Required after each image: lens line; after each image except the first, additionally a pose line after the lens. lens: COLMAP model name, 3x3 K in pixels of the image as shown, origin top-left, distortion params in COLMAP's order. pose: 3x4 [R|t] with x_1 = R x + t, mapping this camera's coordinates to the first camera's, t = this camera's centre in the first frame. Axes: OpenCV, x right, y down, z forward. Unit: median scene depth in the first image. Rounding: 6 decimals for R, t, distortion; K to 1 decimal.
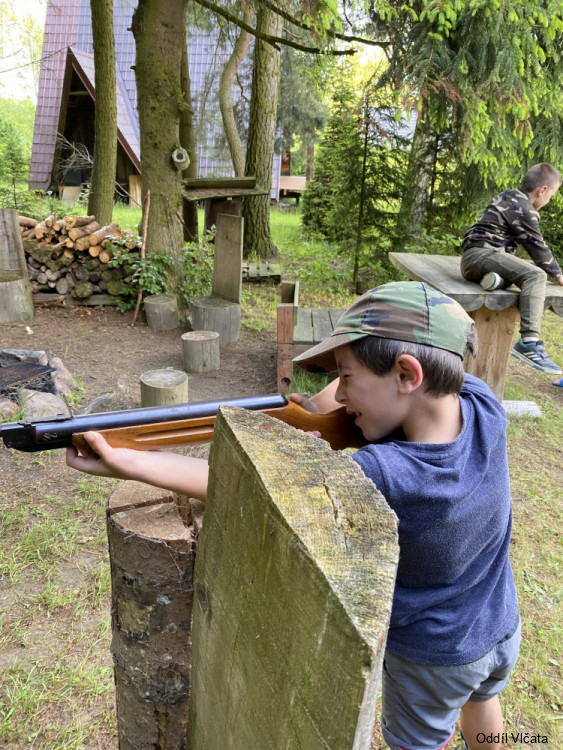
lens RADIAL K [[565.7, 0, 294.0], [0, 565.7, 363.4], [0, 0, 1]] dist [0.006934, -0.001258]
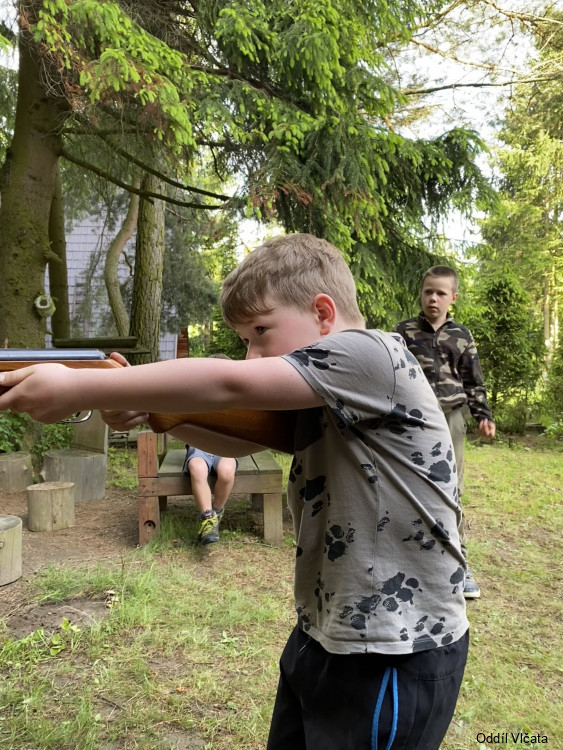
lens RADIAL K [[628.2, 0, 281.5], [0, 628.2, 375.0], [0, 0, 1]] dist [0.010073, 0.006161]
pose [[0.991124, -0.028551, 0.129839, 0.043590], [0.067093, 0.950587, -0.303123, 0.078464], [-0.114769, 0.309144, 0.944065, 0.026629]]
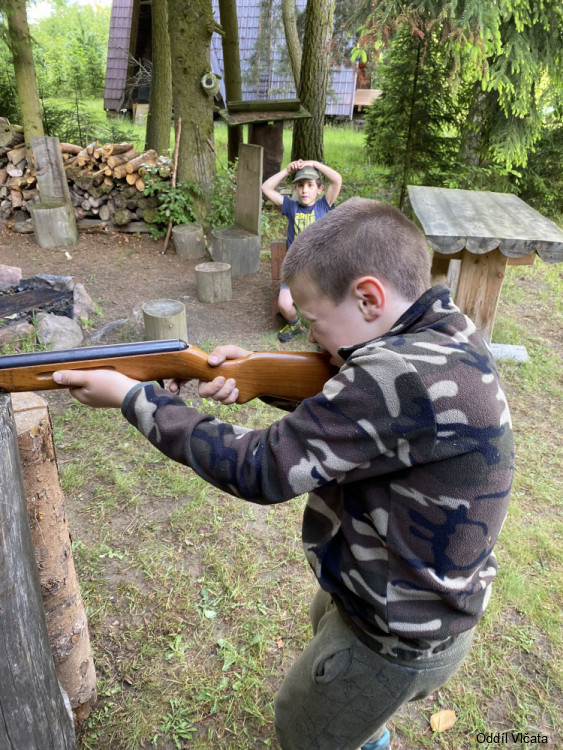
lens RADIAL K [[567.2, 0, 292.0], [0, 567.2, 373.1], [0, 0, 1]] dist [0.004419, 0.002625]
pose [[0.988604, 0.057948, -0.138940, 0.107521], [-0.036745, 0.987914, 0.150583, -0.014263], [0.145987, -0.143761, 0.978785, -0.029676]]
